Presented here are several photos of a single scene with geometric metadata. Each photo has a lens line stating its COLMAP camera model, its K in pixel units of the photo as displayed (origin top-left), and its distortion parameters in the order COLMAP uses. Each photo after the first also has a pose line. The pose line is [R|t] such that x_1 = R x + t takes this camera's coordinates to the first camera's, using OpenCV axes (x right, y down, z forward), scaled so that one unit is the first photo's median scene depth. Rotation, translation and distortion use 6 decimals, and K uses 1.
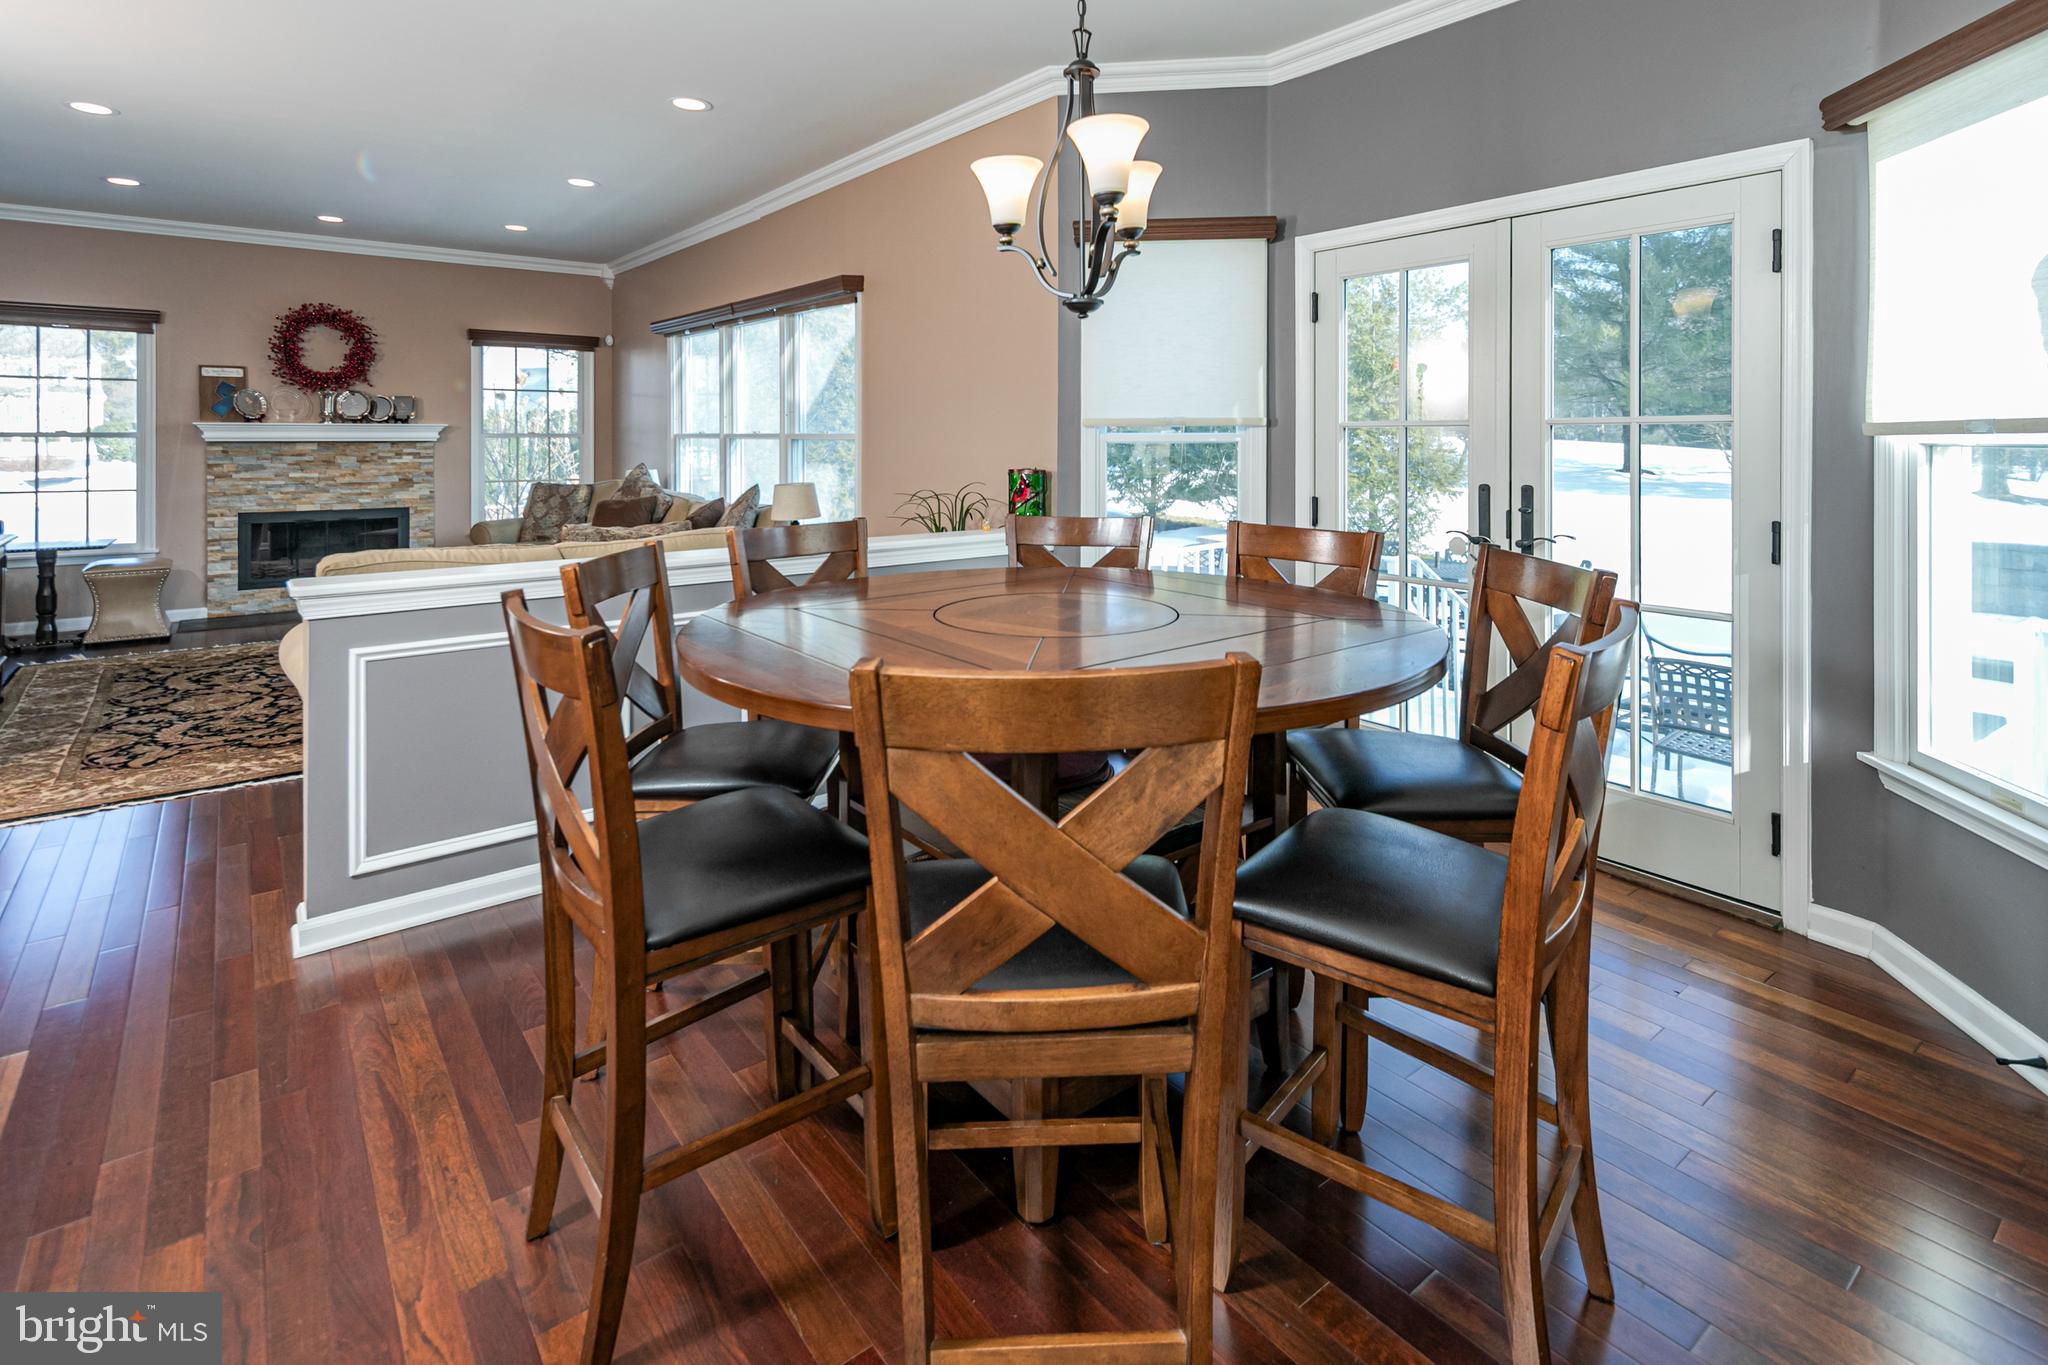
lens RADIAL K [[1009.5, 0, 1017.1], [0, 1009.5, 447.3], [0, 0, 1]] dist [0.002152, -0.000003]
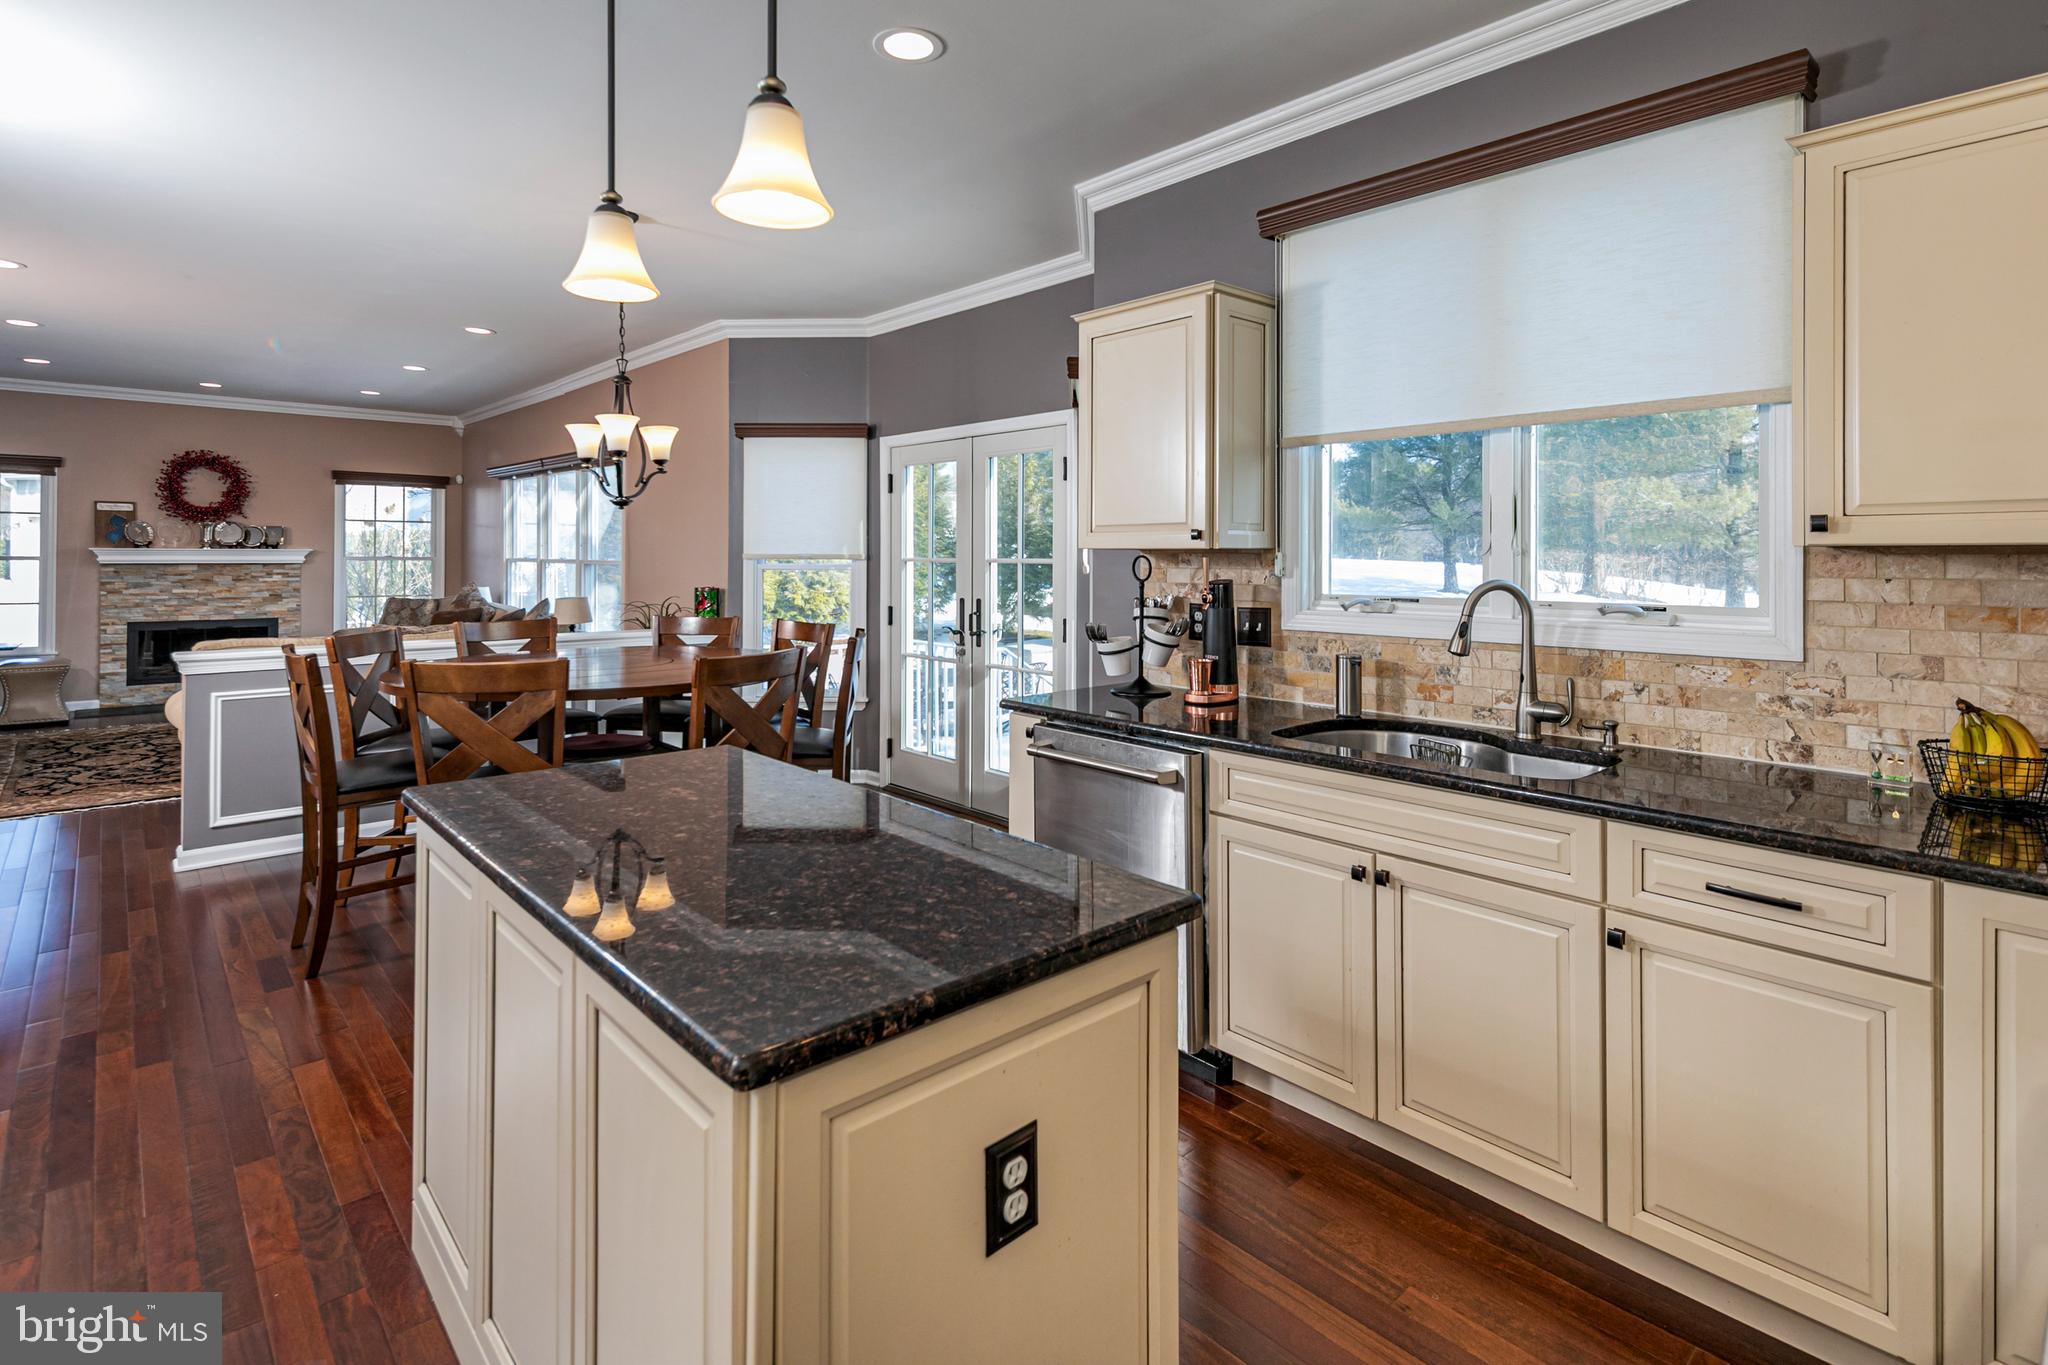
lens RADIAL K [[994.1, 0, 1032.8], [0, 994.1, 558.3], [0, 0, 1]] dist [0.001596, -0.001328]
pose [[0.995951, 0.004759, 0.089772, 0.216771], [-0.004080, 0.999962, -0.007755, -0.007573], [-0.089805, 0.007357, 0.995932, -0.304109]]
